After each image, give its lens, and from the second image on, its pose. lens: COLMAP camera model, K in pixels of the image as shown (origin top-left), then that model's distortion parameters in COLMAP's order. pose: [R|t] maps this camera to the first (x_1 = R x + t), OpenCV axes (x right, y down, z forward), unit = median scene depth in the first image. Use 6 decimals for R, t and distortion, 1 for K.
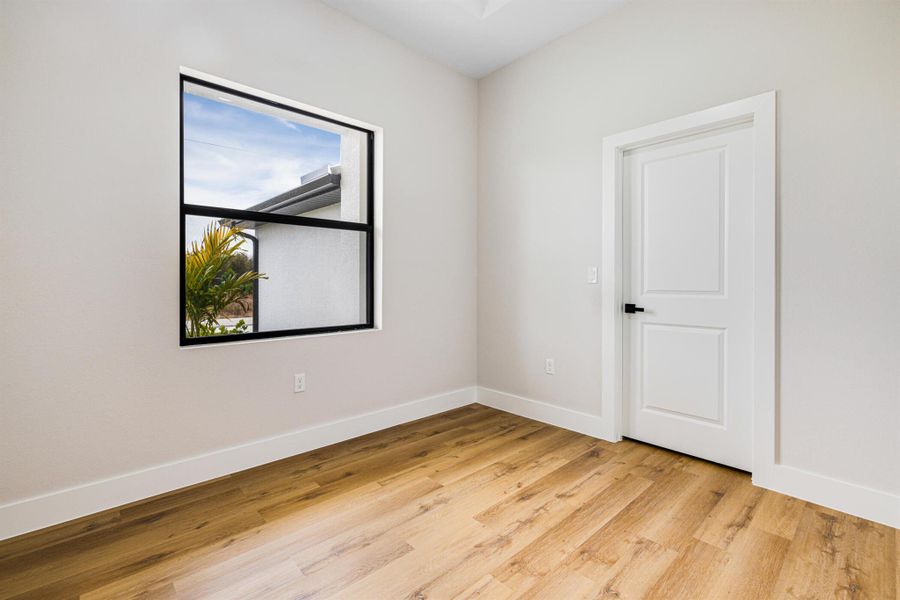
lens RADIAL K [[405.7, 0, 447.3], [0, 405.7, 294.2], [0, 0, 1]] dist [0.001303, 0.000021]
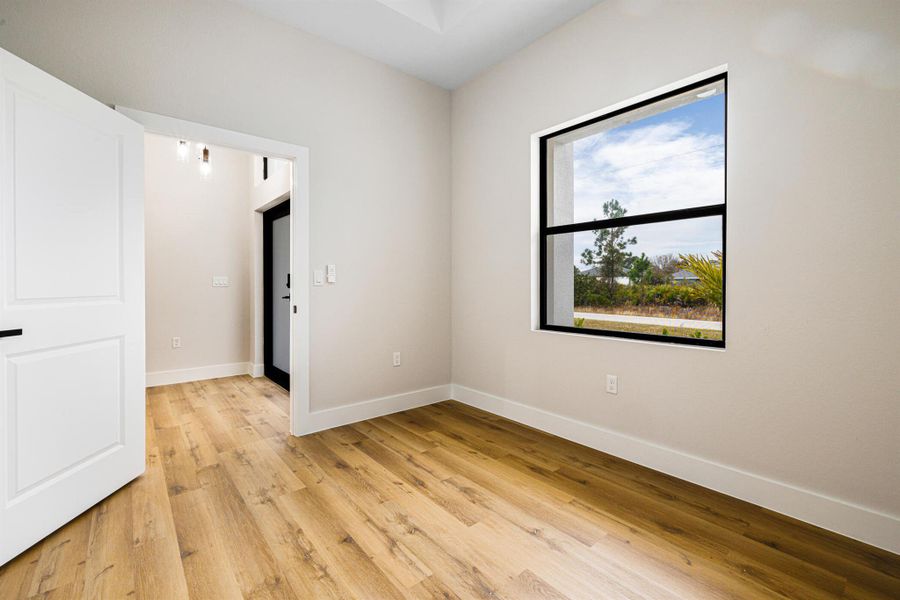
lens RADIAL K [[405.7, 0, 447.3], [0, 405.7, 294.2], [0, 0, 1]] dist [0.001303, 0.000021]
pose [[-0.074084, 0.022025, -0.997009, 0.761479], [-0.026610, 0.999356, 0.024054, -0.019205], [0.996897, 0.028313, -0.073450, 0.762562]]
